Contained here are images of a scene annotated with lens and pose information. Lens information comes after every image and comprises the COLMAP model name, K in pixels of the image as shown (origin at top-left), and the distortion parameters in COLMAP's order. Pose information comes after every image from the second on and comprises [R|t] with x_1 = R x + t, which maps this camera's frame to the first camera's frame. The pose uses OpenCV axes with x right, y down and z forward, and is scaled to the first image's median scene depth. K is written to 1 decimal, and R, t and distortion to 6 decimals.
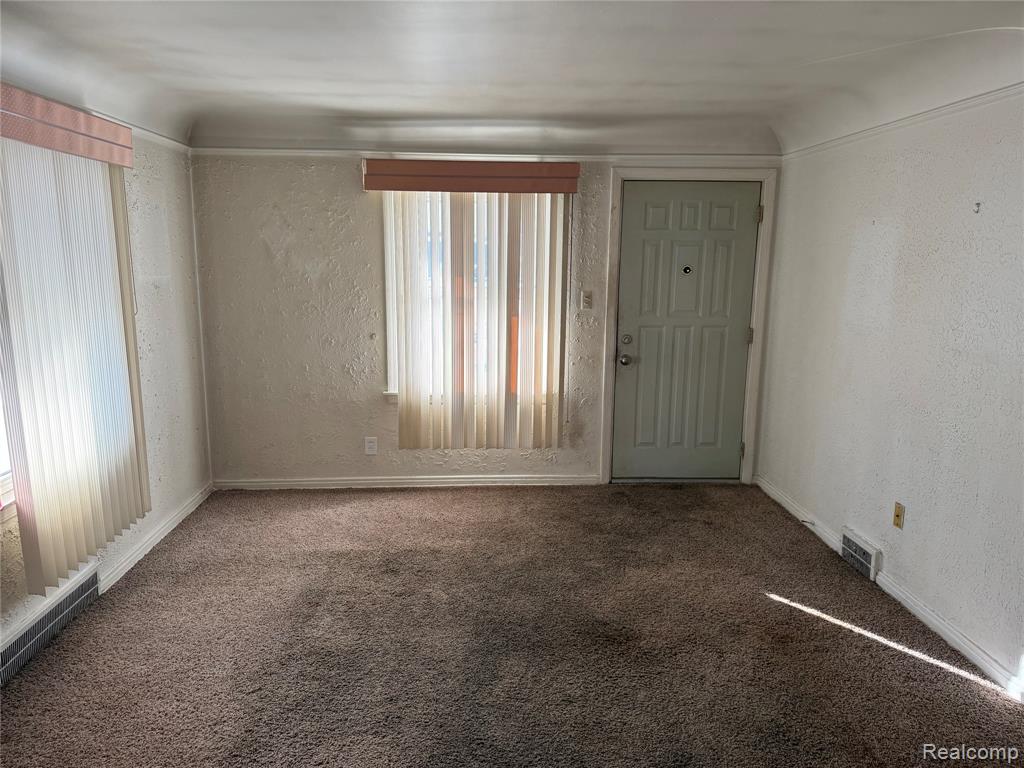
lens RADIAL K [[722.0, 0, 508.2], [0, 722.0, 384.8], [0, 0, 1]] dist [0.056826, -0.067774]
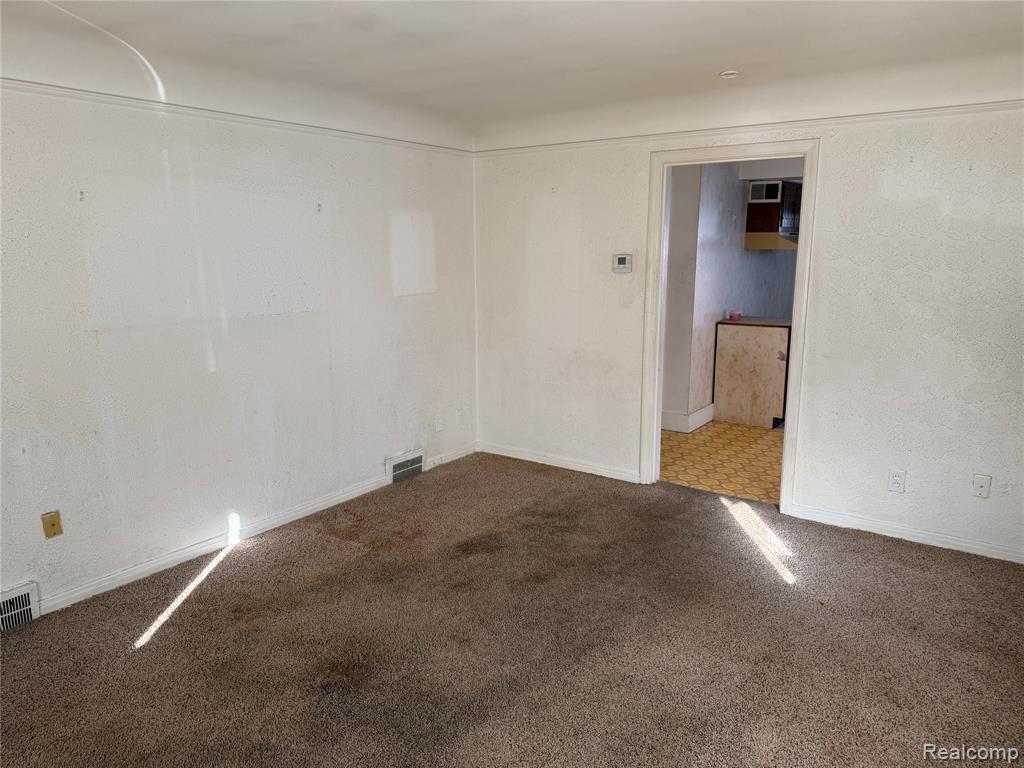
lens RADIAL K [[722.0, 0, 508.2], [0, 722.0, 384.8], [0, 0, 1]] dist [0.056826, -0.067774]
pose [[-0.778713, -0.124029, 0.614998, -0.488959], [0.113621, 0.936174, 0.332669, -0.242133], [-0.617006, 0.328930, -0.714919, 1.328482]]
